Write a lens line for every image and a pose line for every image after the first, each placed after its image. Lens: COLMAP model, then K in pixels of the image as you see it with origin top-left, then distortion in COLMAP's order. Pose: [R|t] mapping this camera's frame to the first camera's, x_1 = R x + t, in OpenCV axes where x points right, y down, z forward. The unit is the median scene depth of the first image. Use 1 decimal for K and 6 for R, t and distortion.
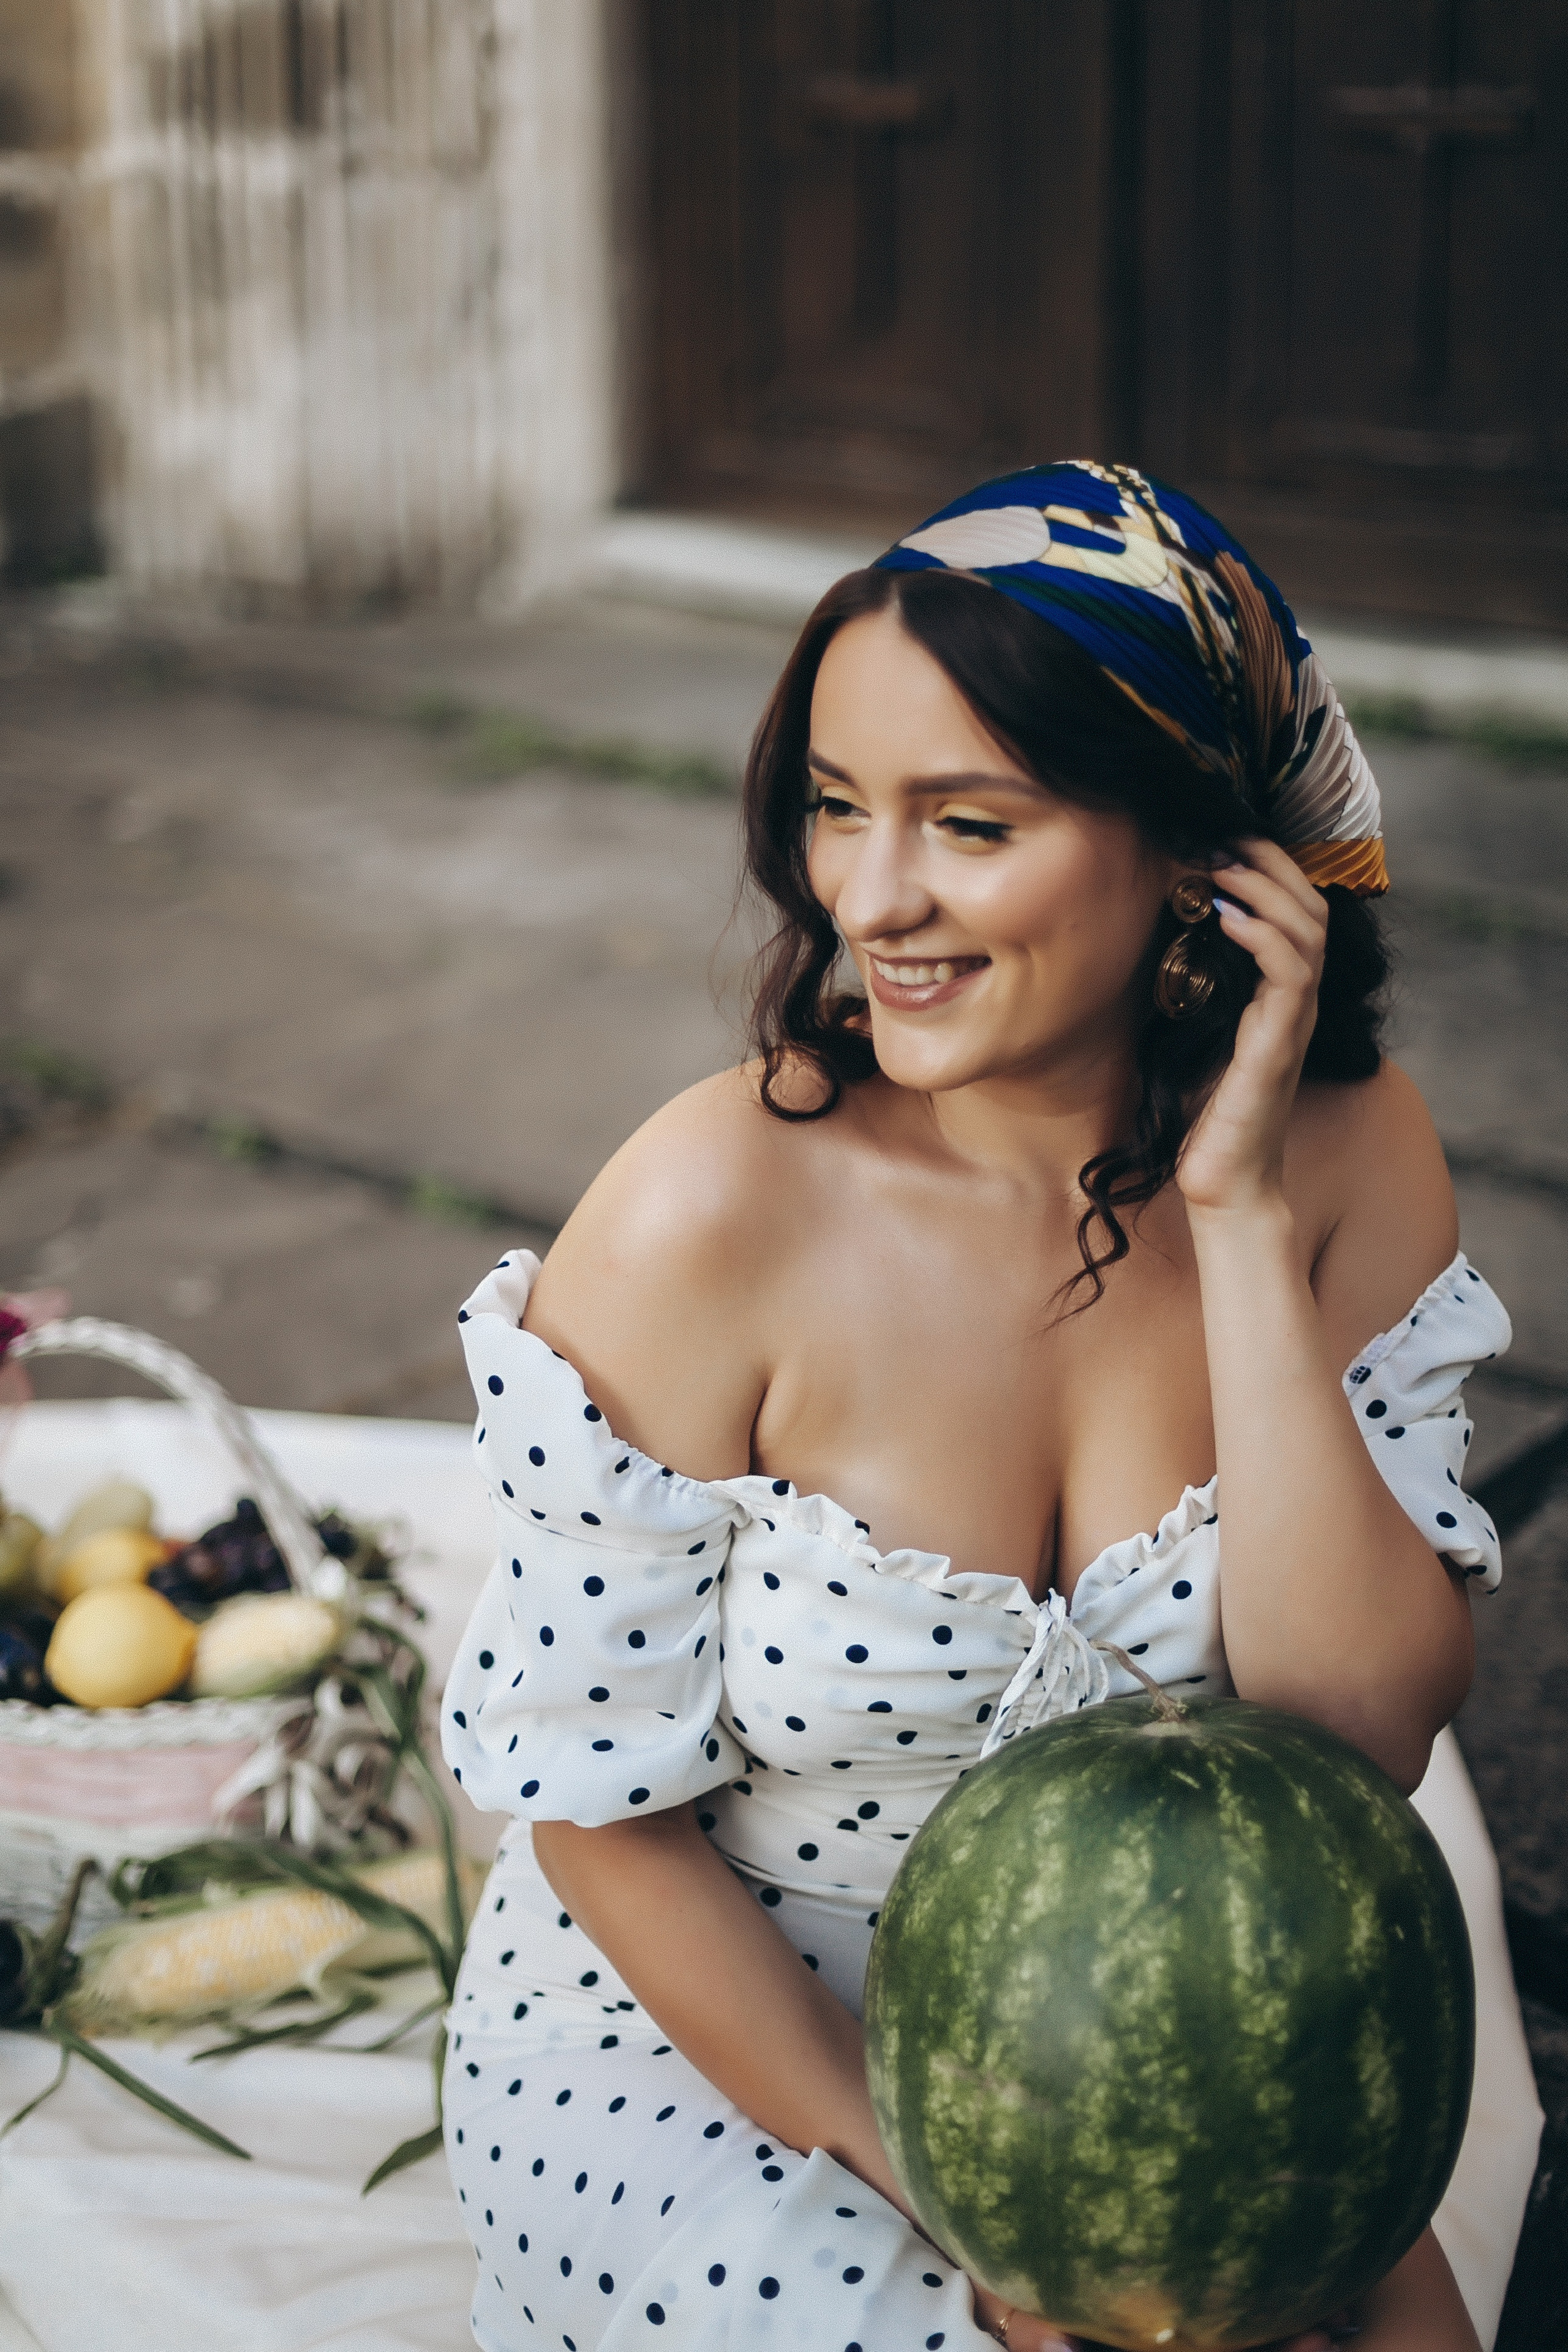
lens RADIAL K [[3360.5, 0, 784.0], [0, 3360.5, 1176.0], [0, 0, 1]] dist [0.147771, -0.798658]
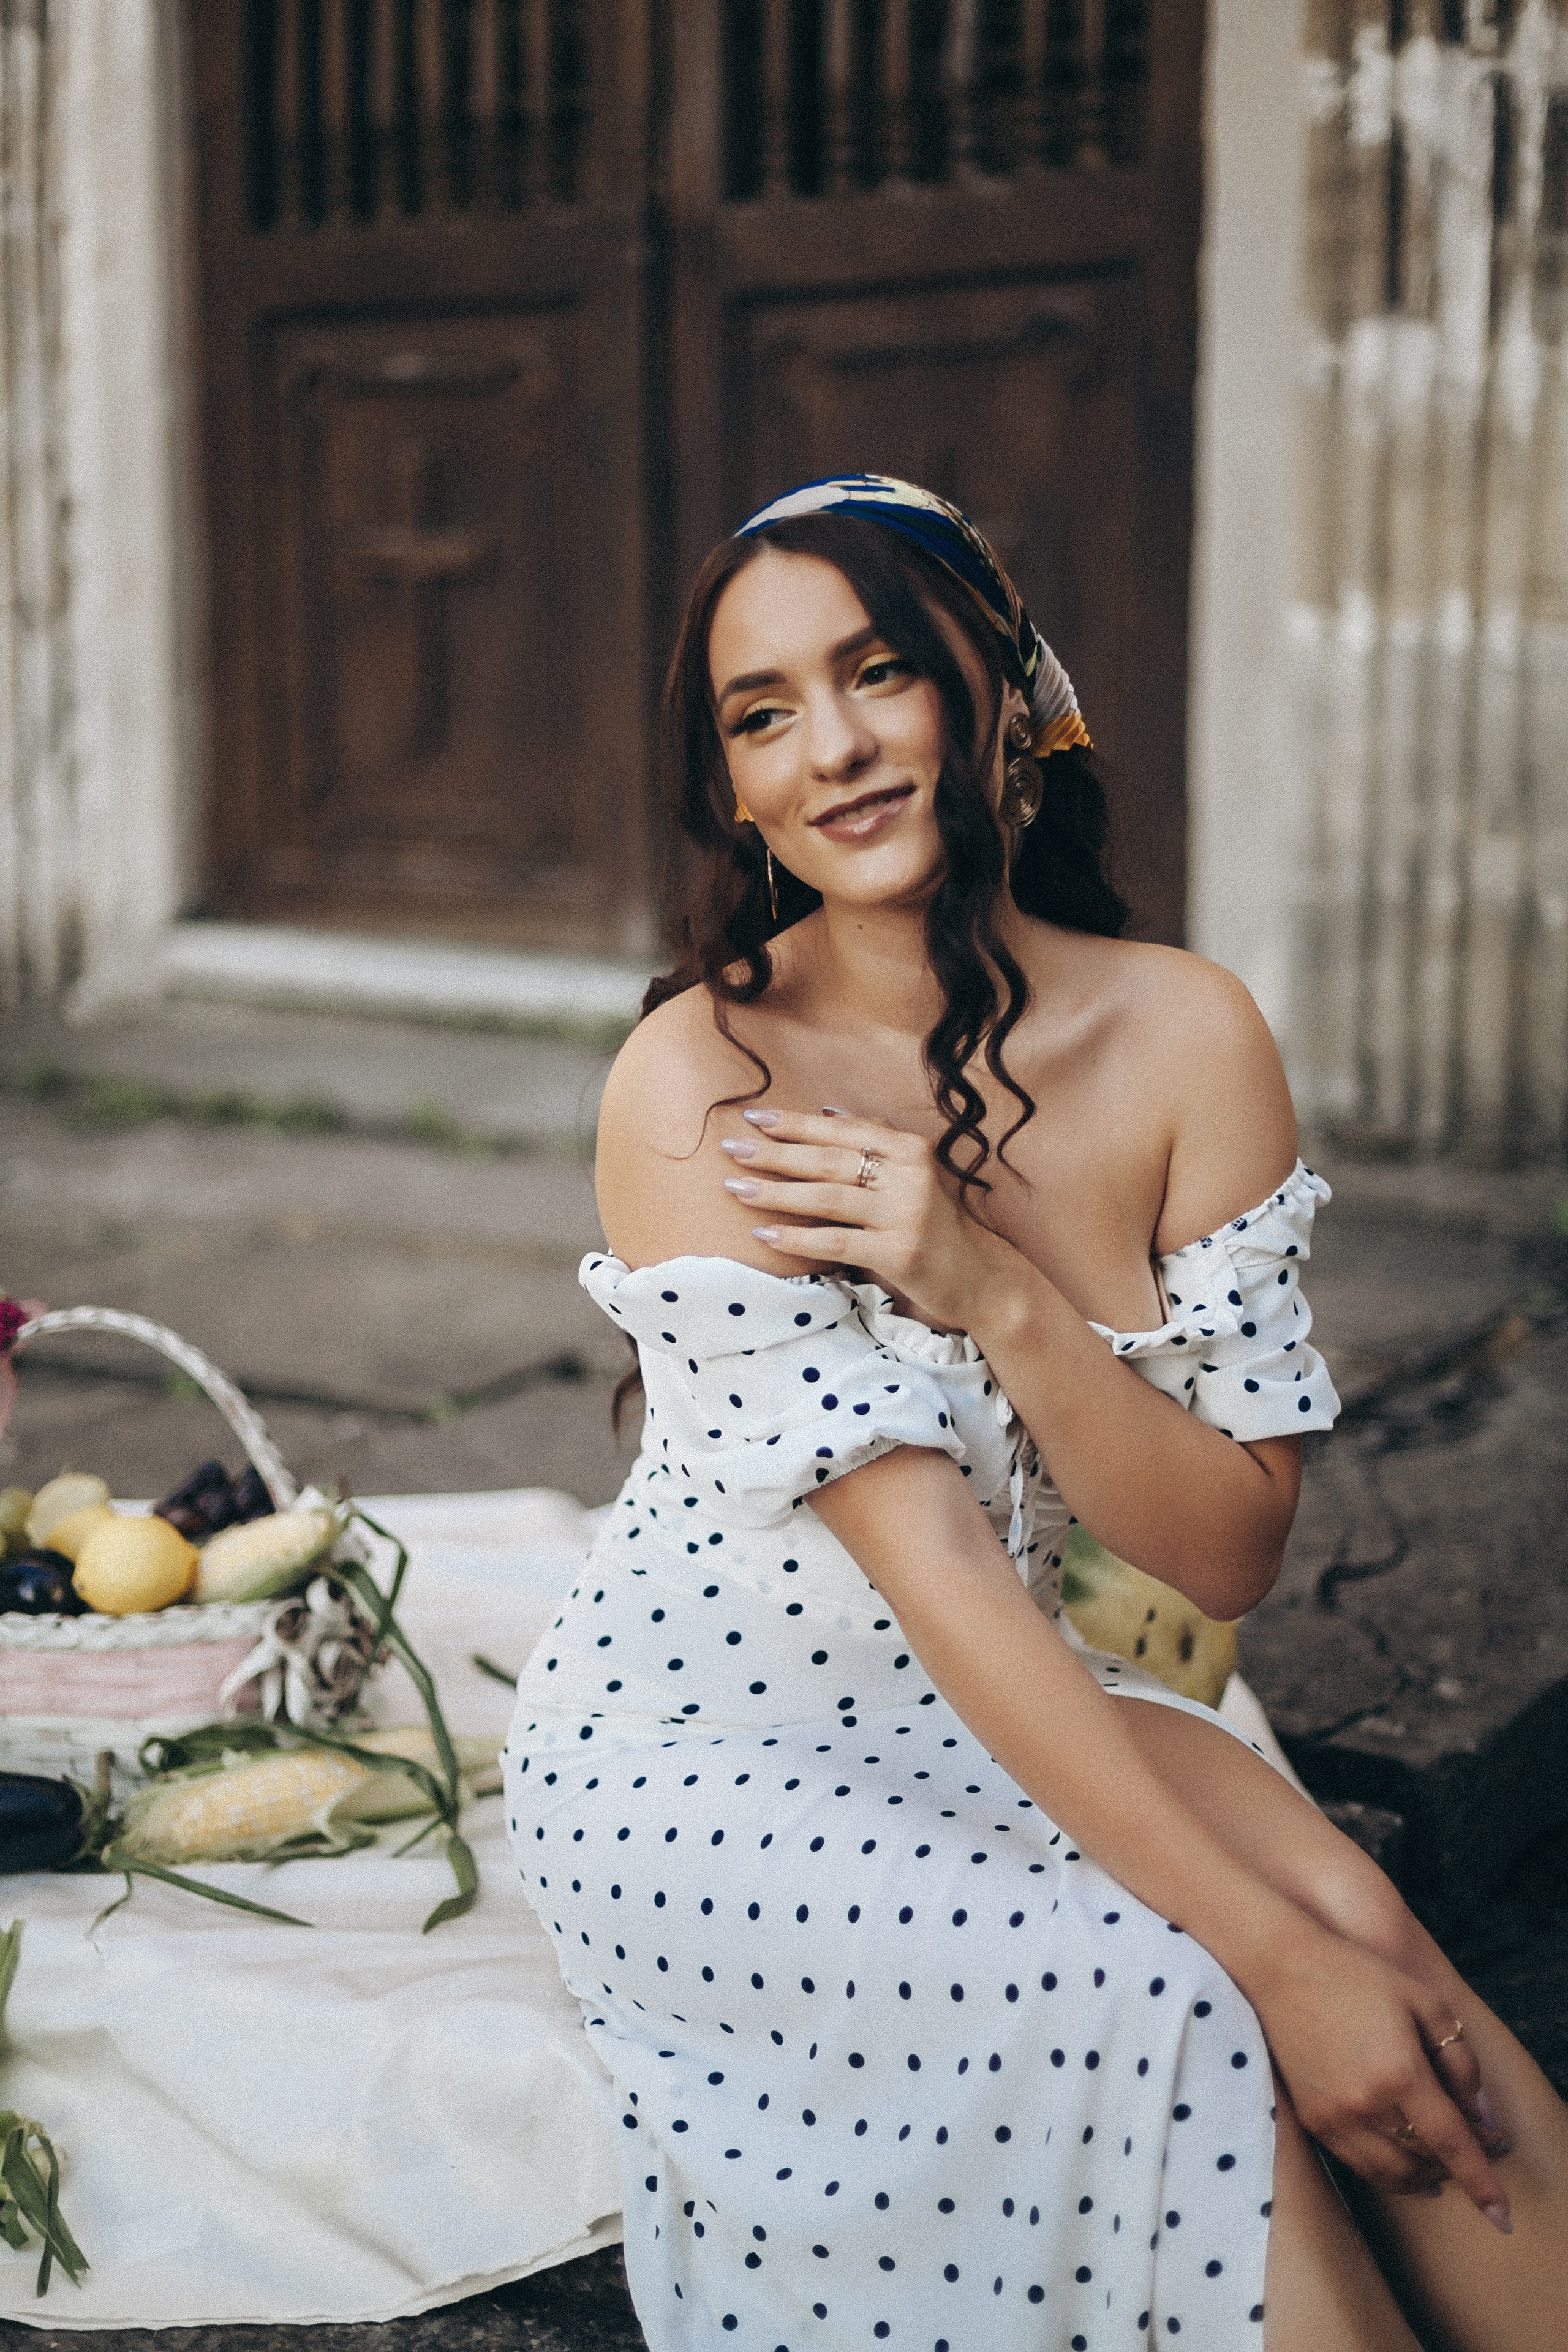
lens RADIAL K [[3360.5, 0, 784.0], [0, 3360.5, 1176.0], [0, 0, 1]] dist [0.147771, -0.798658]
pose [[0.981568, -0.021033, 0.189950, -0.195736], [0.053563, 0.984367, -0.167789, 0.216961], [-0.183452, 0.174870, 0.967350, -0.204486]]
